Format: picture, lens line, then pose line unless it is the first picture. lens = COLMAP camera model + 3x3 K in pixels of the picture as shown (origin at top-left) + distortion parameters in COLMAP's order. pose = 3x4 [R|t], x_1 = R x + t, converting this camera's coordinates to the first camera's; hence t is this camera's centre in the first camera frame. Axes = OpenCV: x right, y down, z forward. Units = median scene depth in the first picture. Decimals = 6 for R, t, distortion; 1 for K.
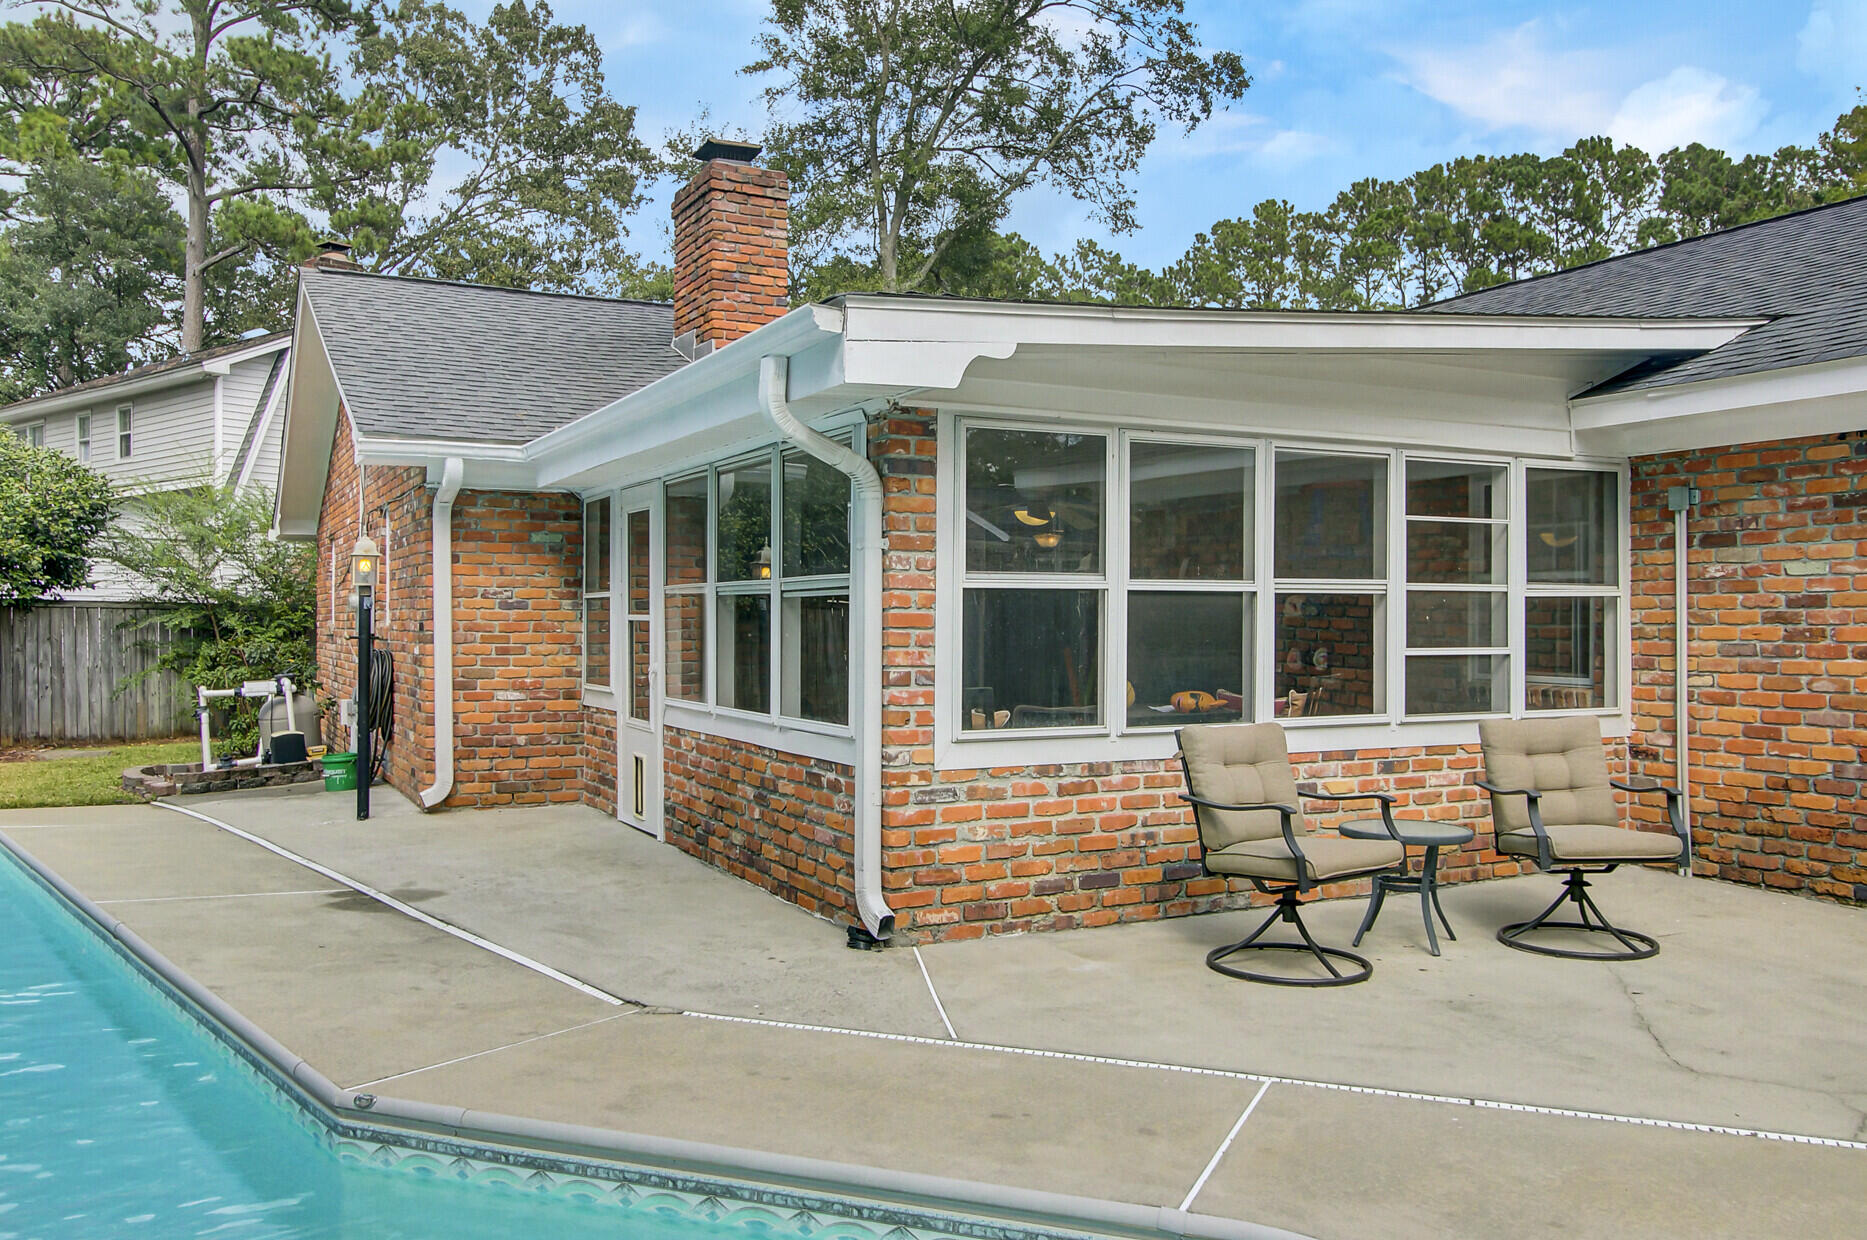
lens RADIAL K [[1557.6, 0, 932.2], [0, 1557.6, 624.4], [0, 0, 1]] dist [0.027827, -0.006555]
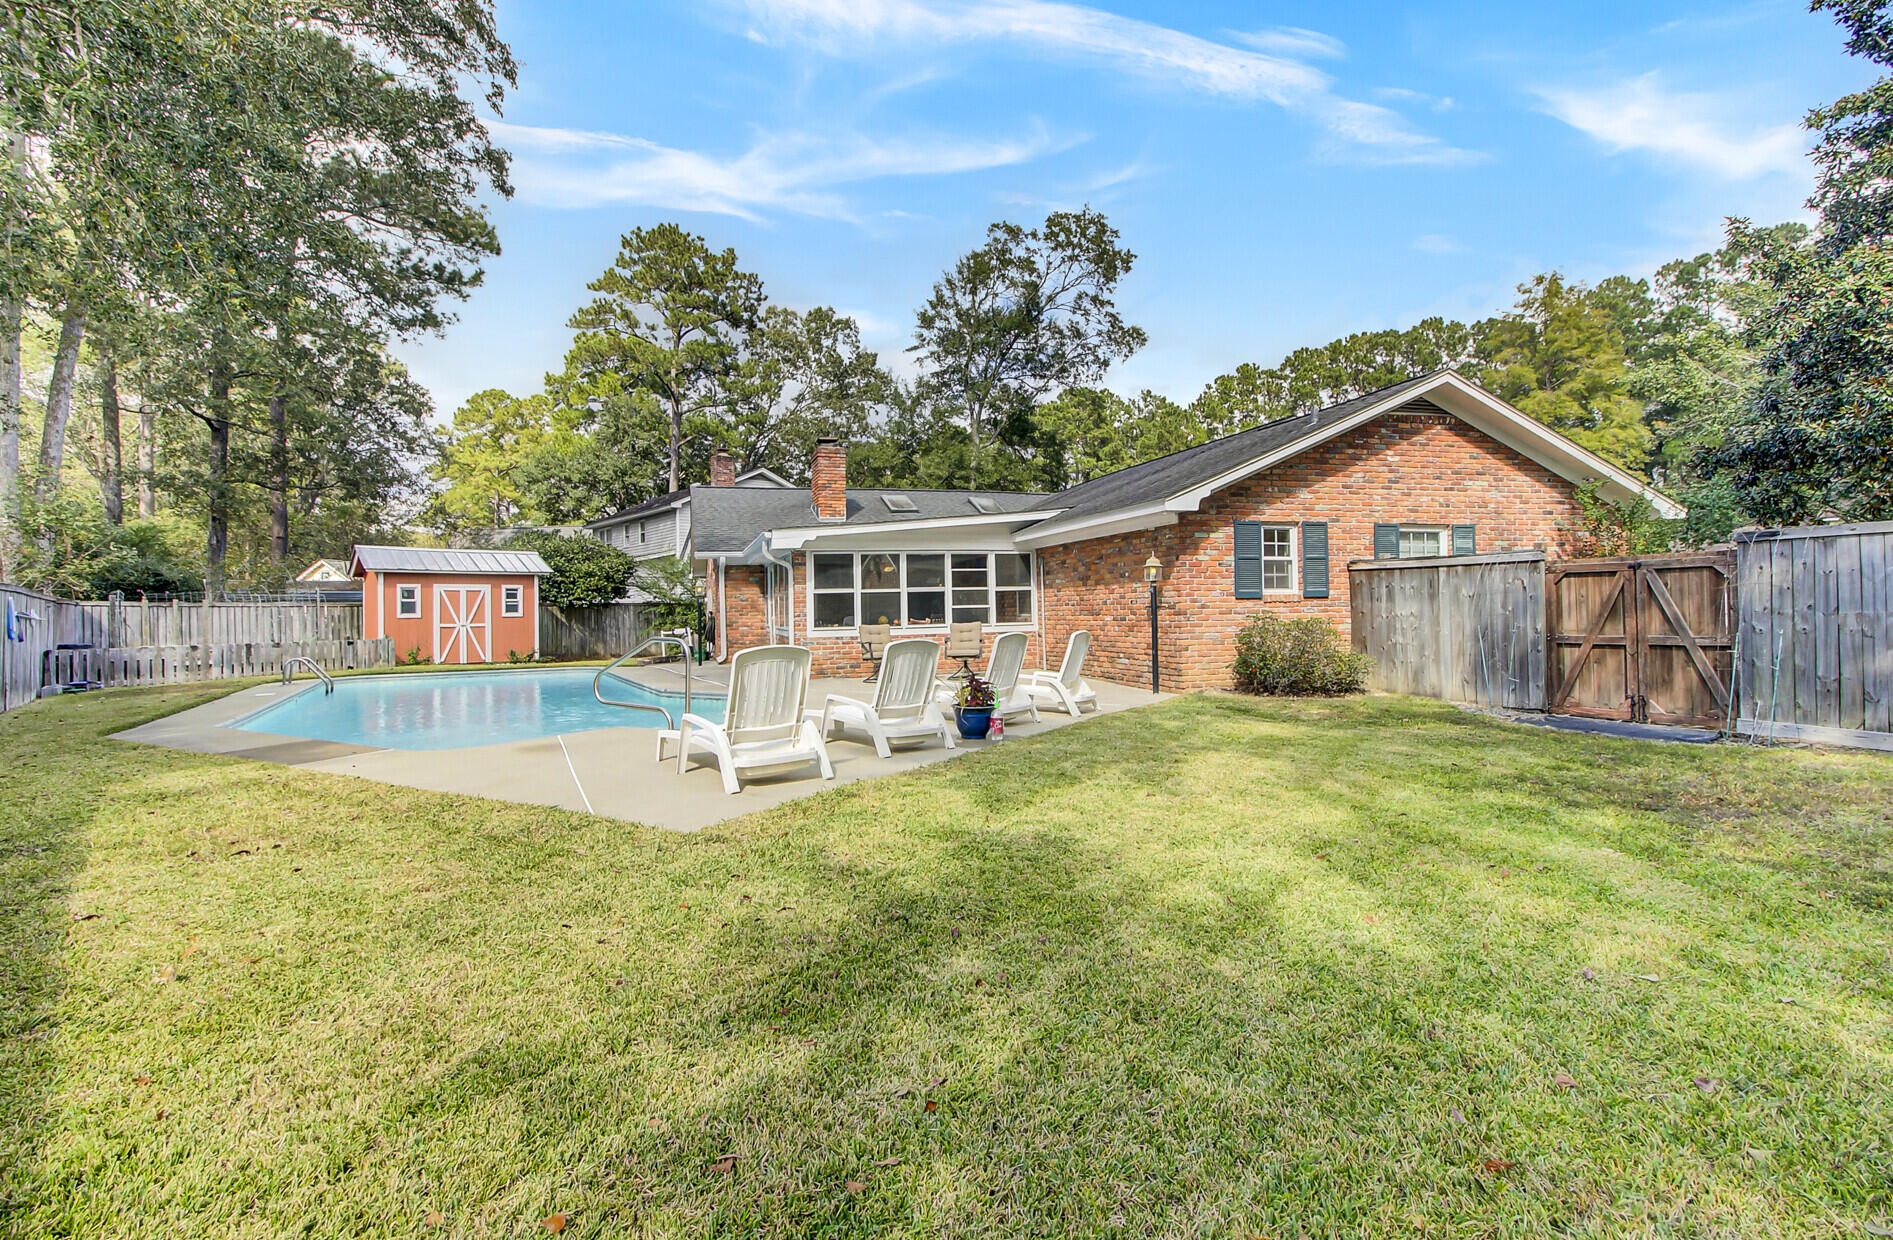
lens RADIAL K [[891.7, 0, 944.0], [0, 891.7, 613.6], [0, 0, 1]] dist [-0.001464, 0.000297]
pose [[0.986742, -0.022077, -0.160787, 0.113202], [0.023010, 0.999727, 0.003943, 0.004561], [0.160656, -0.007591, 0.986981, -0.195870]]
